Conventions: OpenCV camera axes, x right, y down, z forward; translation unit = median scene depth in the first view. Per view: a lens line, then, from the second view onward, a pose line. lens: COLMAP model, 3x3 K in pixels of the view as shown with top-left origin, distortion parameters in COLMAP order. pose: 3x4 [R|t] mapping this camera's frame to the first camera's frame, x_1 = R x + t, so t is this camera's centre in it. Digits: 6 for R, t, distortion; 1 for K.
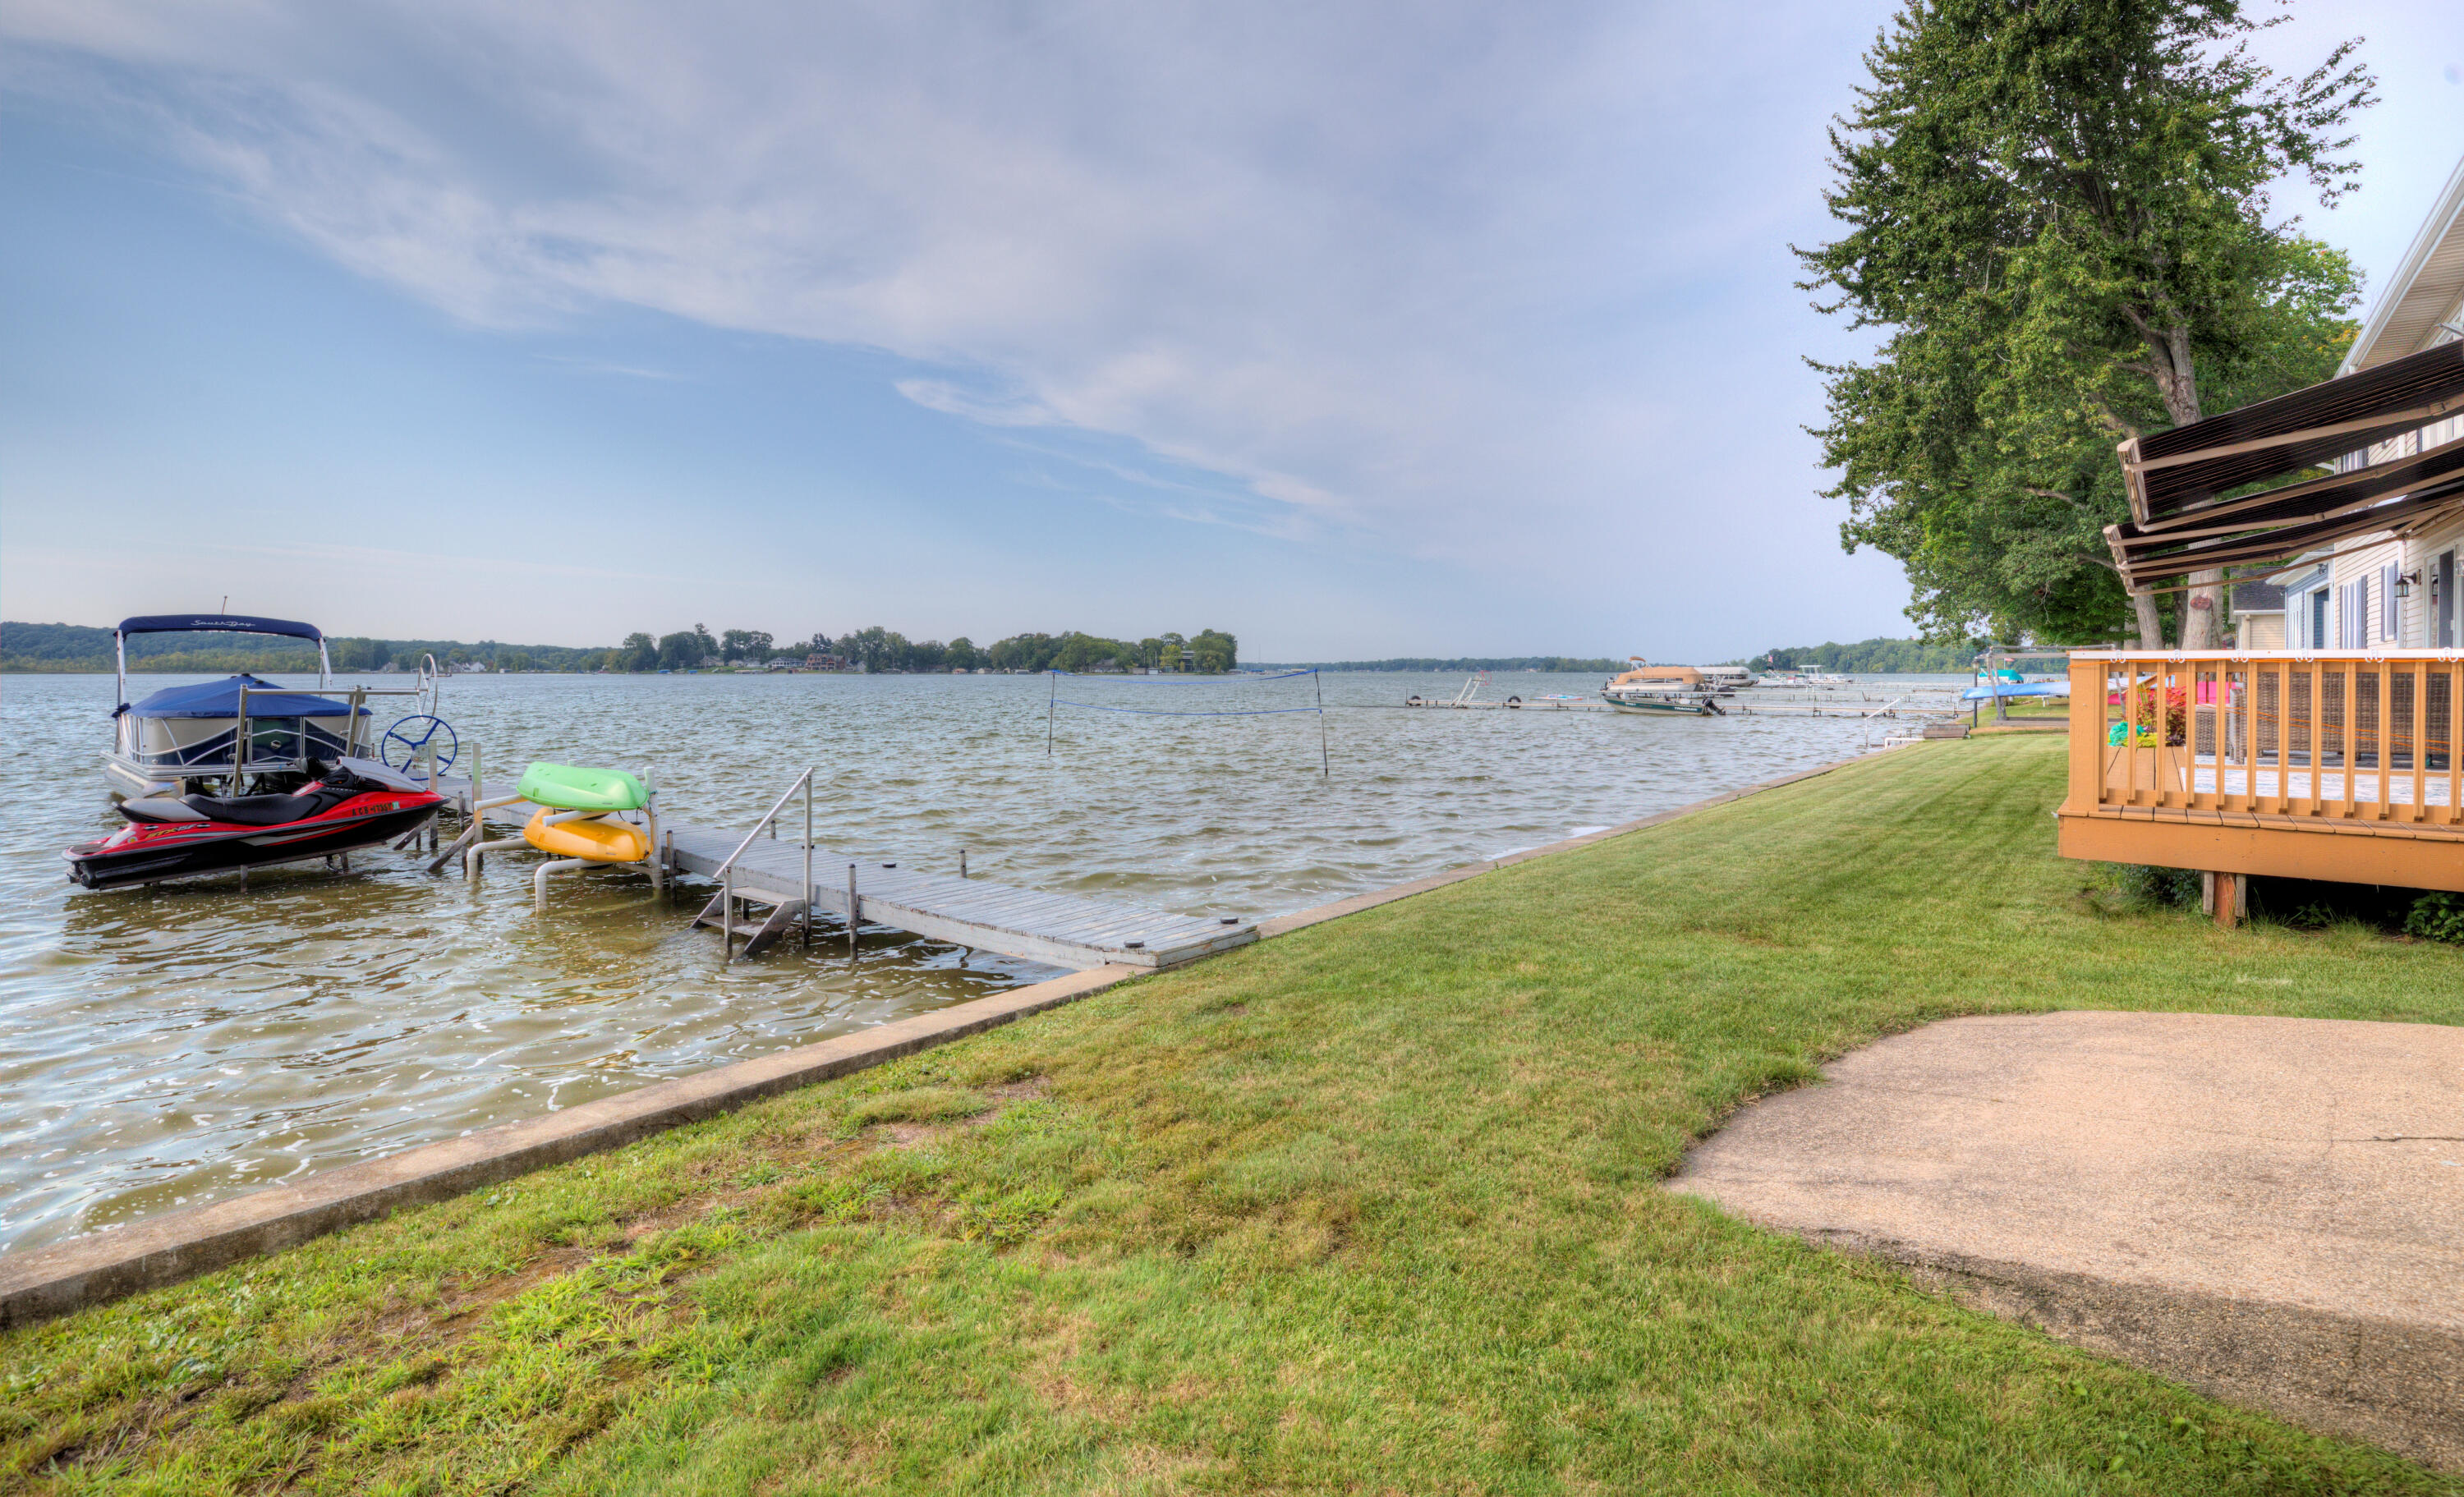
lens RADIAL K [[1117.6, 0, 1228.7], [0, 1117.6, 663.5], [0, 0, 1]] dist [-0.022138, -0.000094]
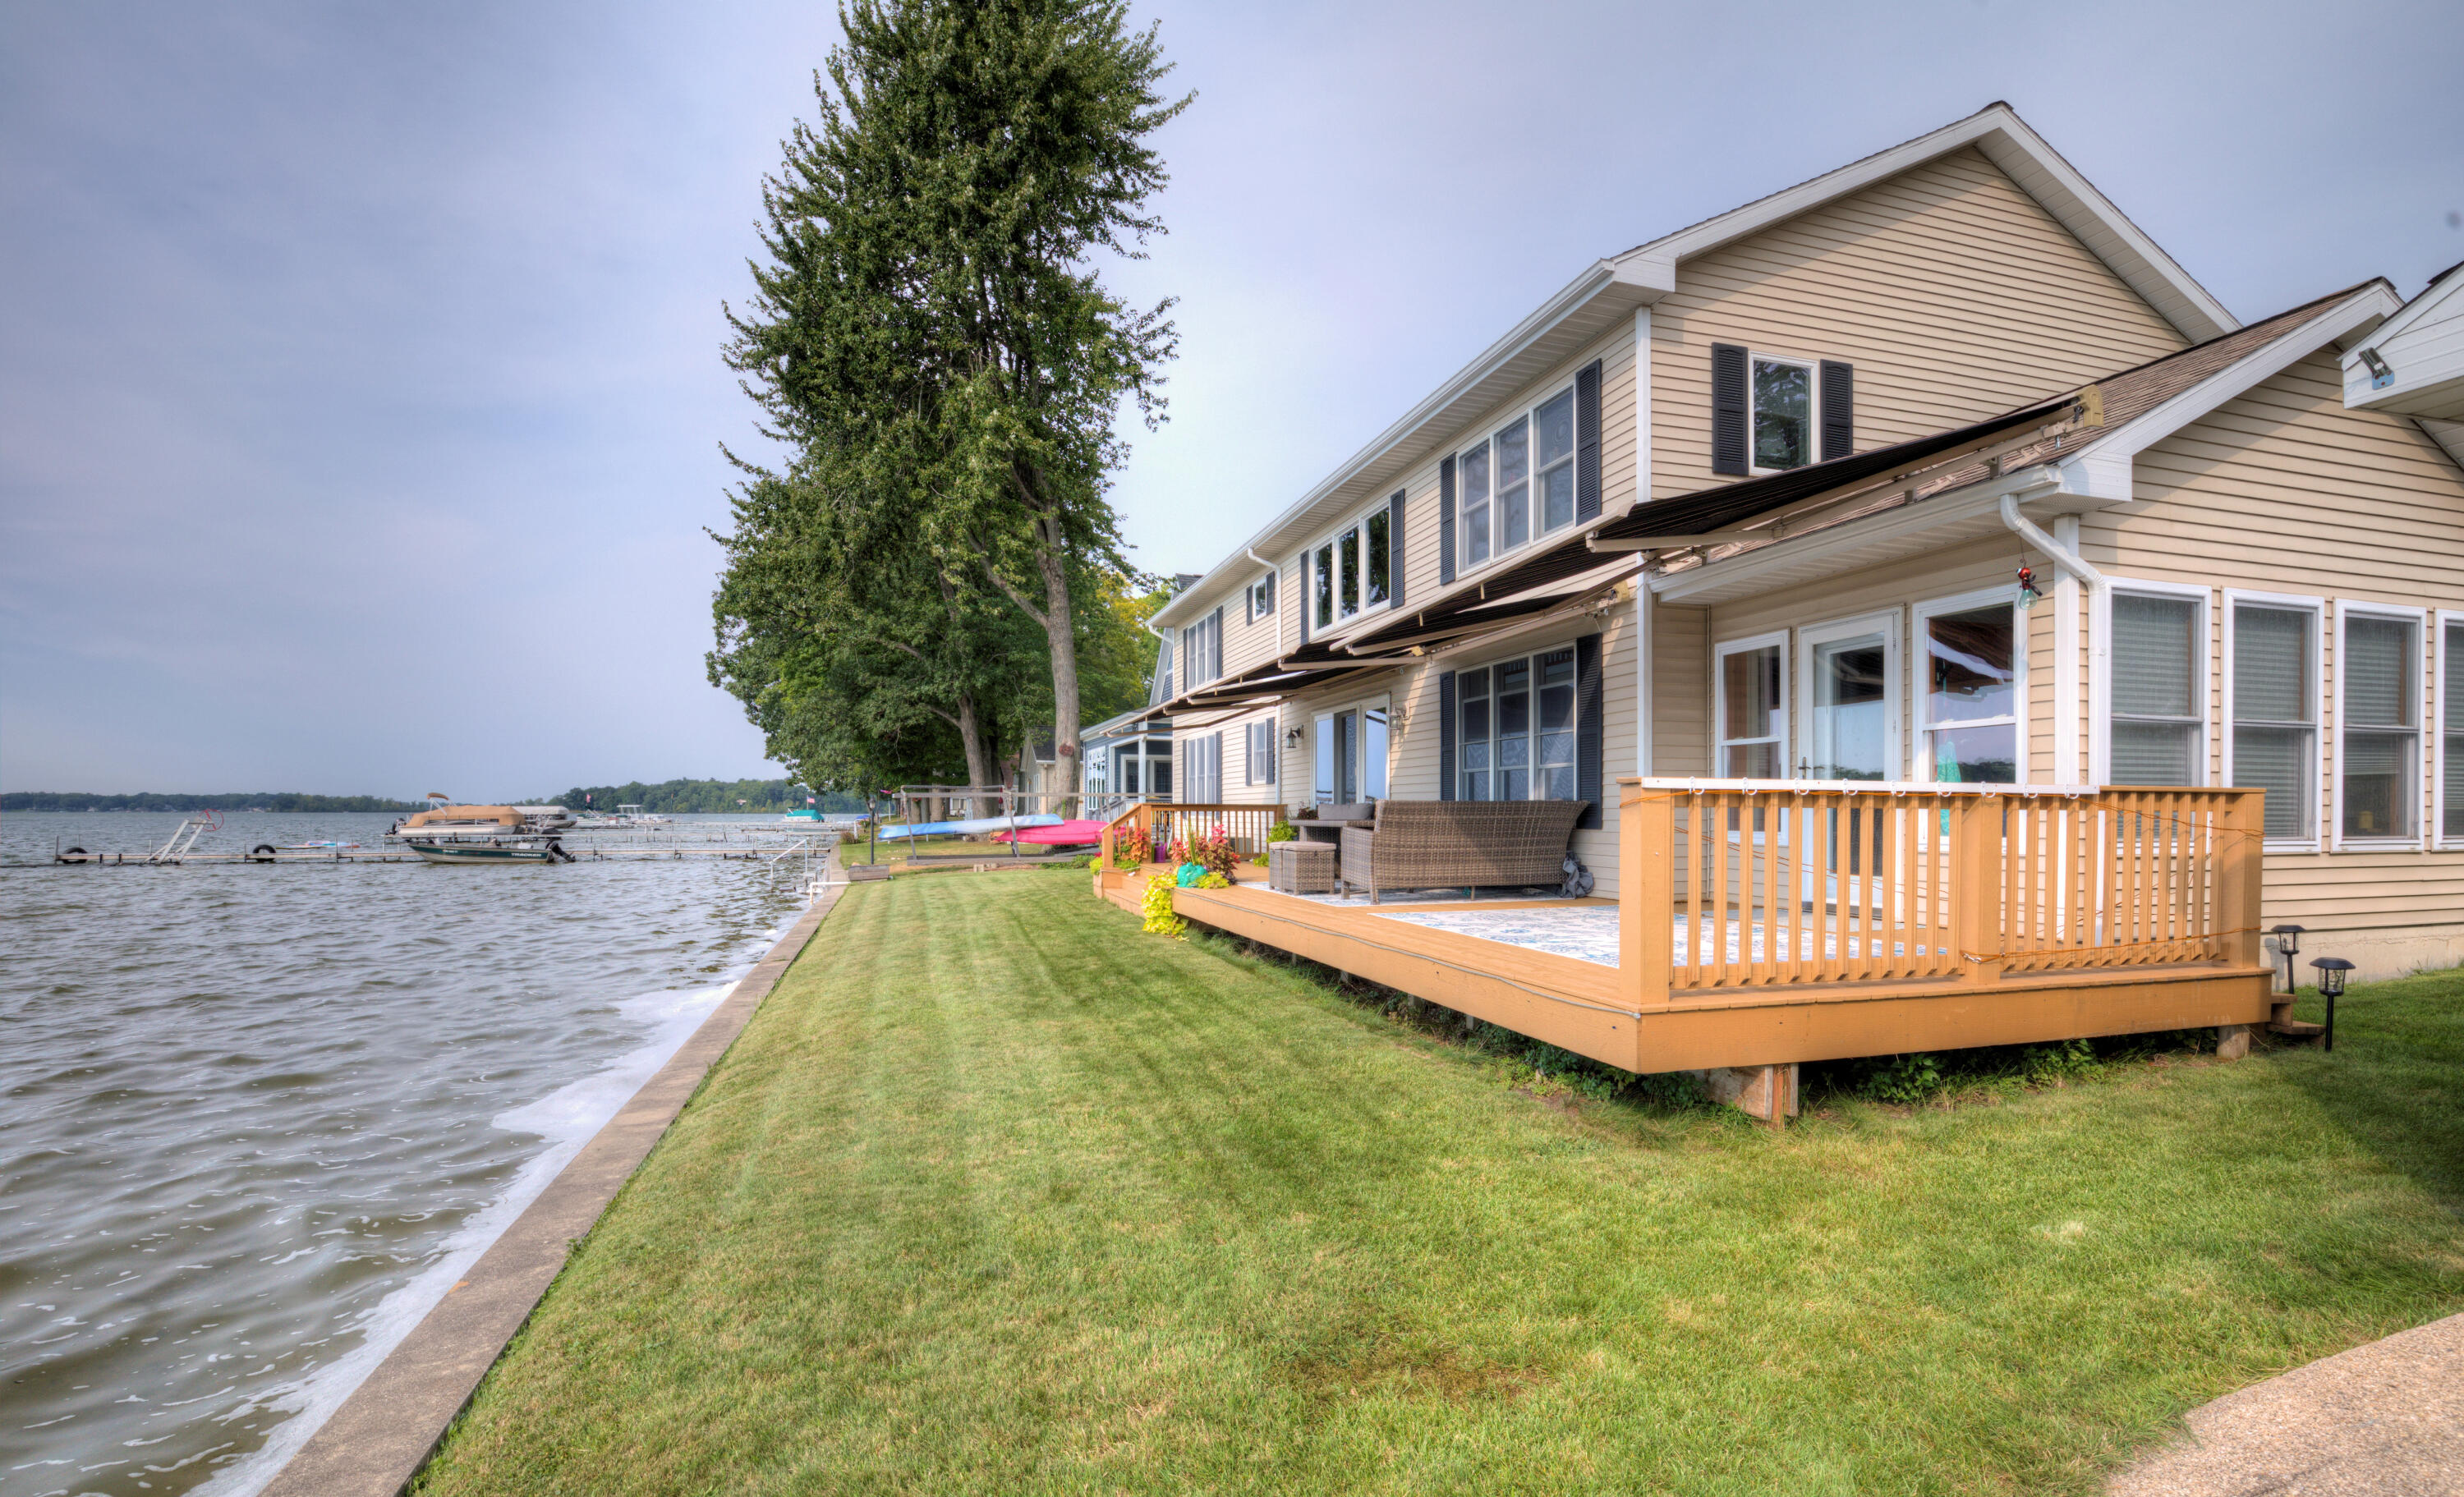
lens RADIAL K [[1134.1, 0, 1238.8], [0, 1134.1, 820.5], [0, 0, 1]] dist [-0.024733, -0.000428]
pose [[0.550005, -0.005095, 0.835146, 0.006837], [-0.007483, 0.999911, 0.011029, 0.002846], [-0.835128, -0.012315, 0.549918, 0.216054]]
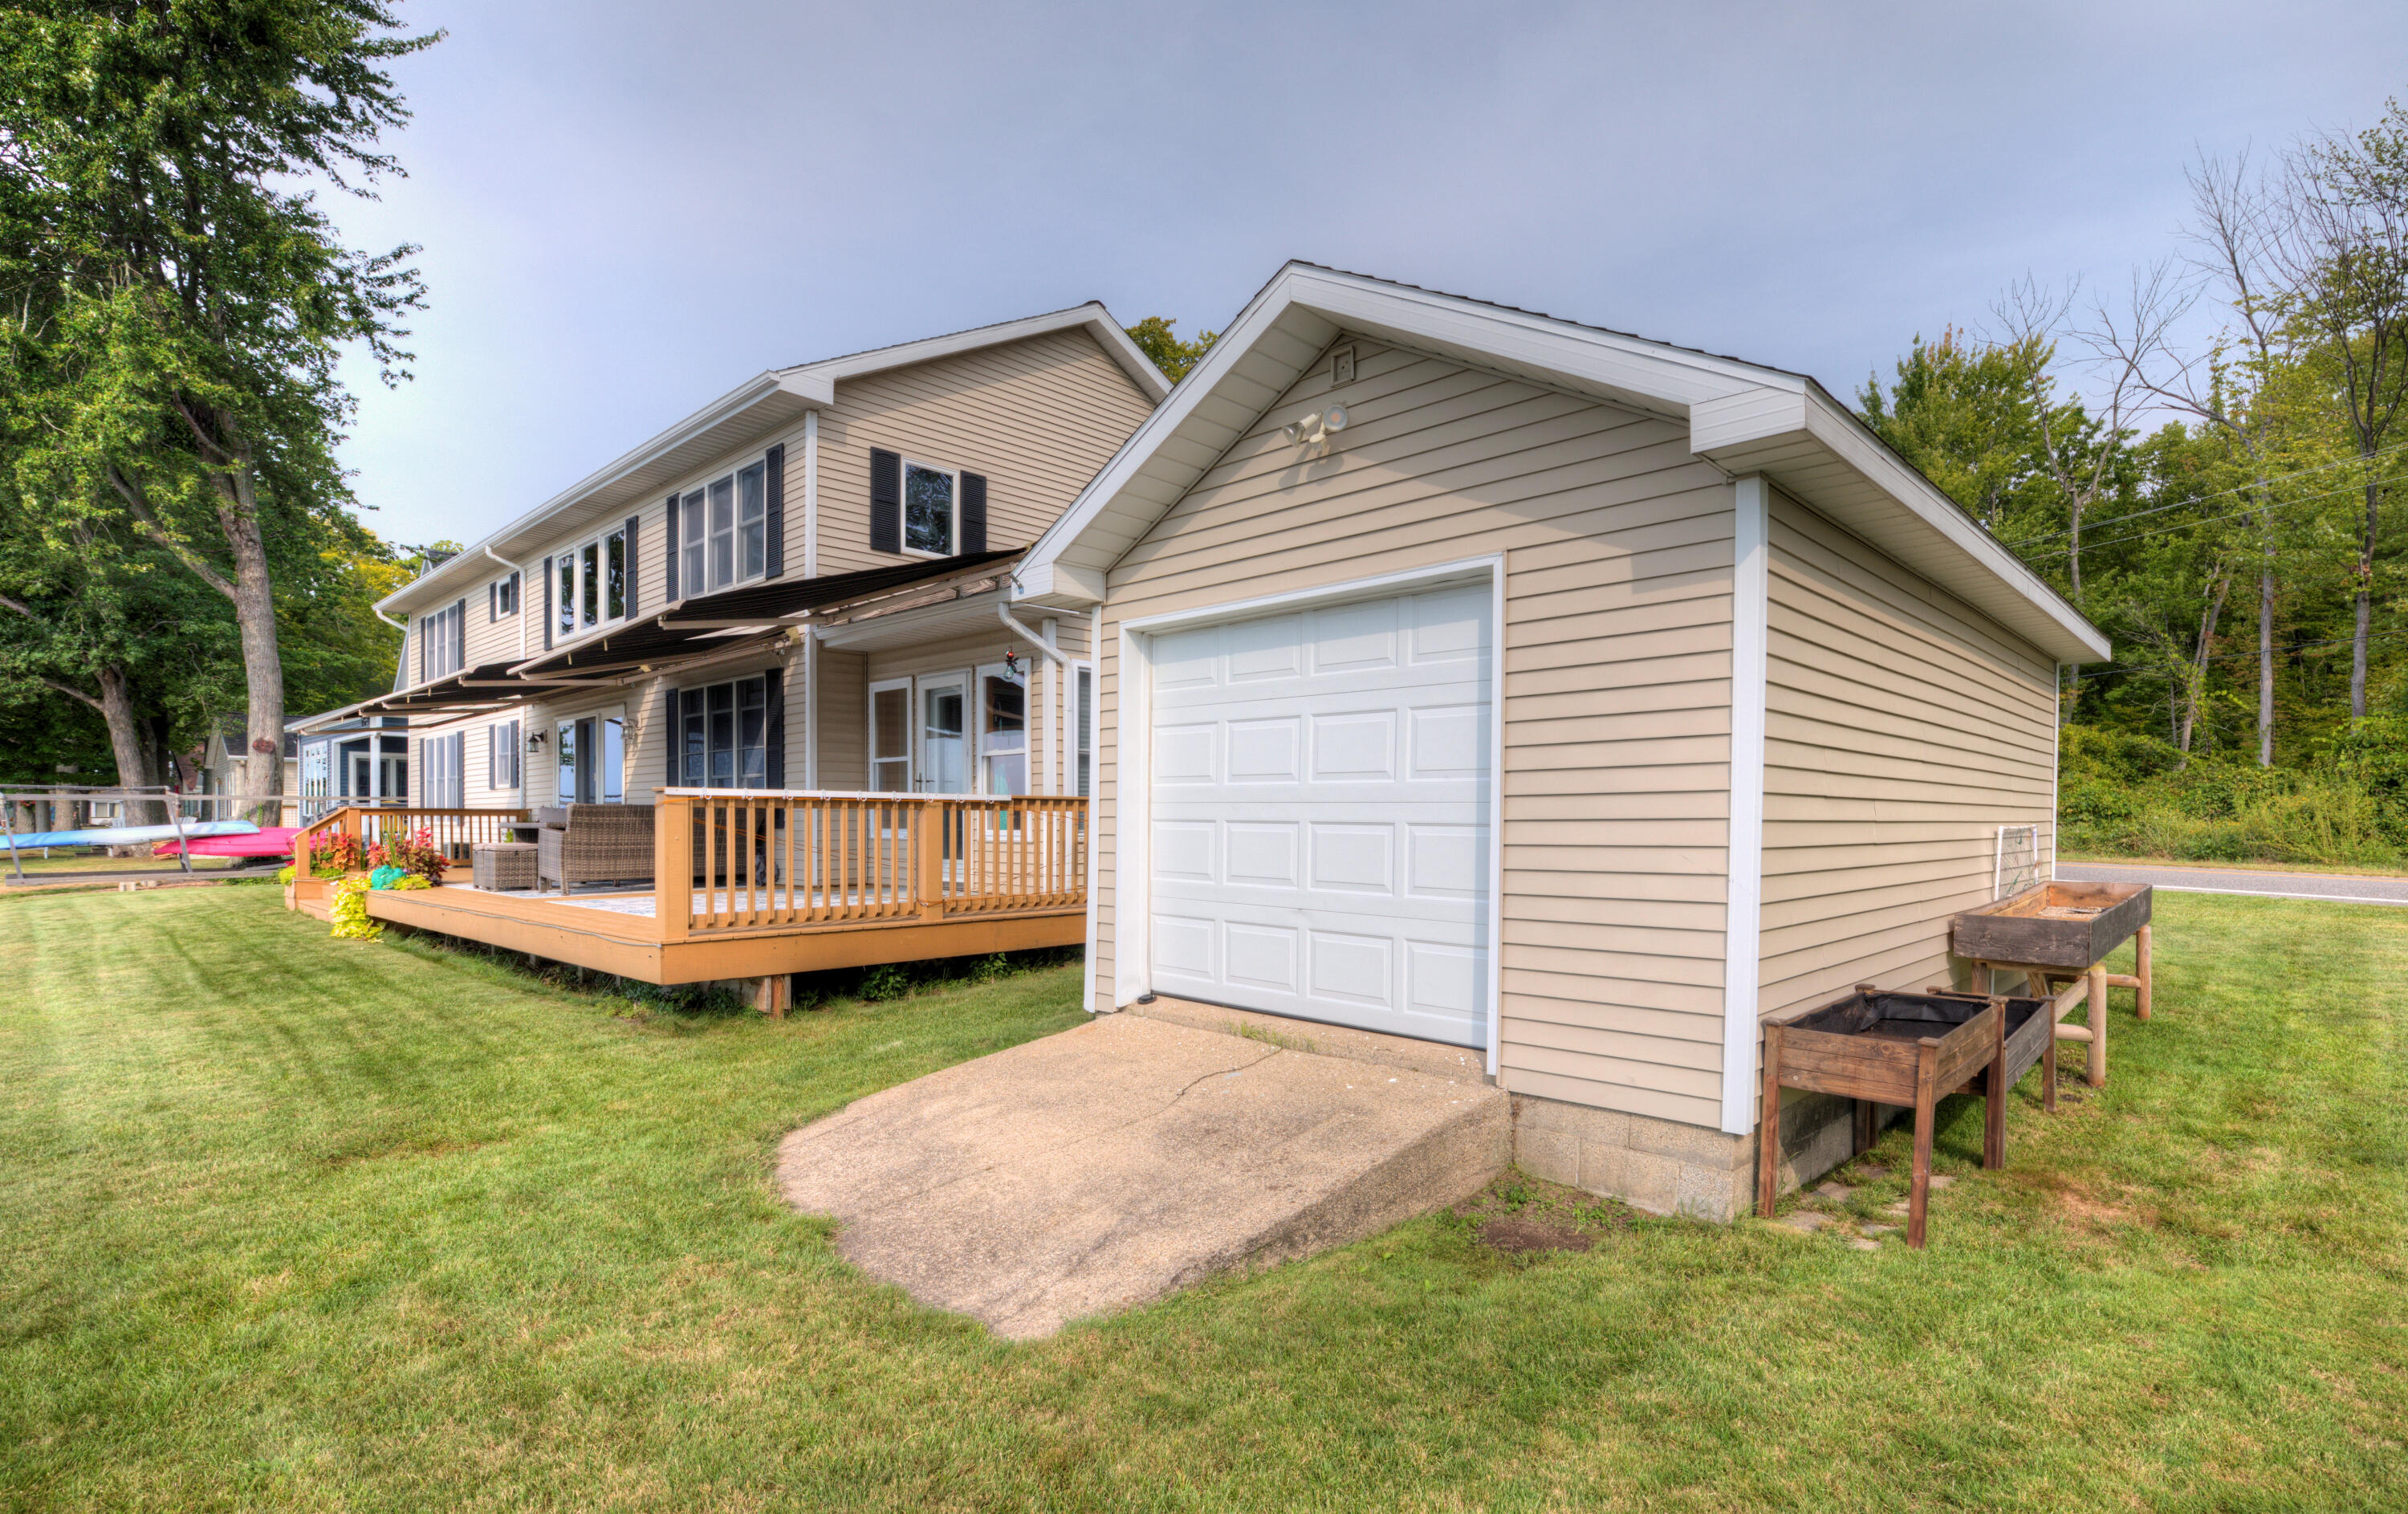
lens RADIAL K [[1146.6, 0, 1249.6], [0, 1146.6, 825.8], [0, 0, 1]] dist [-0.036887, 0.008315]
pose [[0.027043, -0.005595, 0.999619, -0.078852], [-0.006079, 0.999965, 0.005761, 0.004191], [-0.999616, -0.006232, 0.027008, 0.109965]]
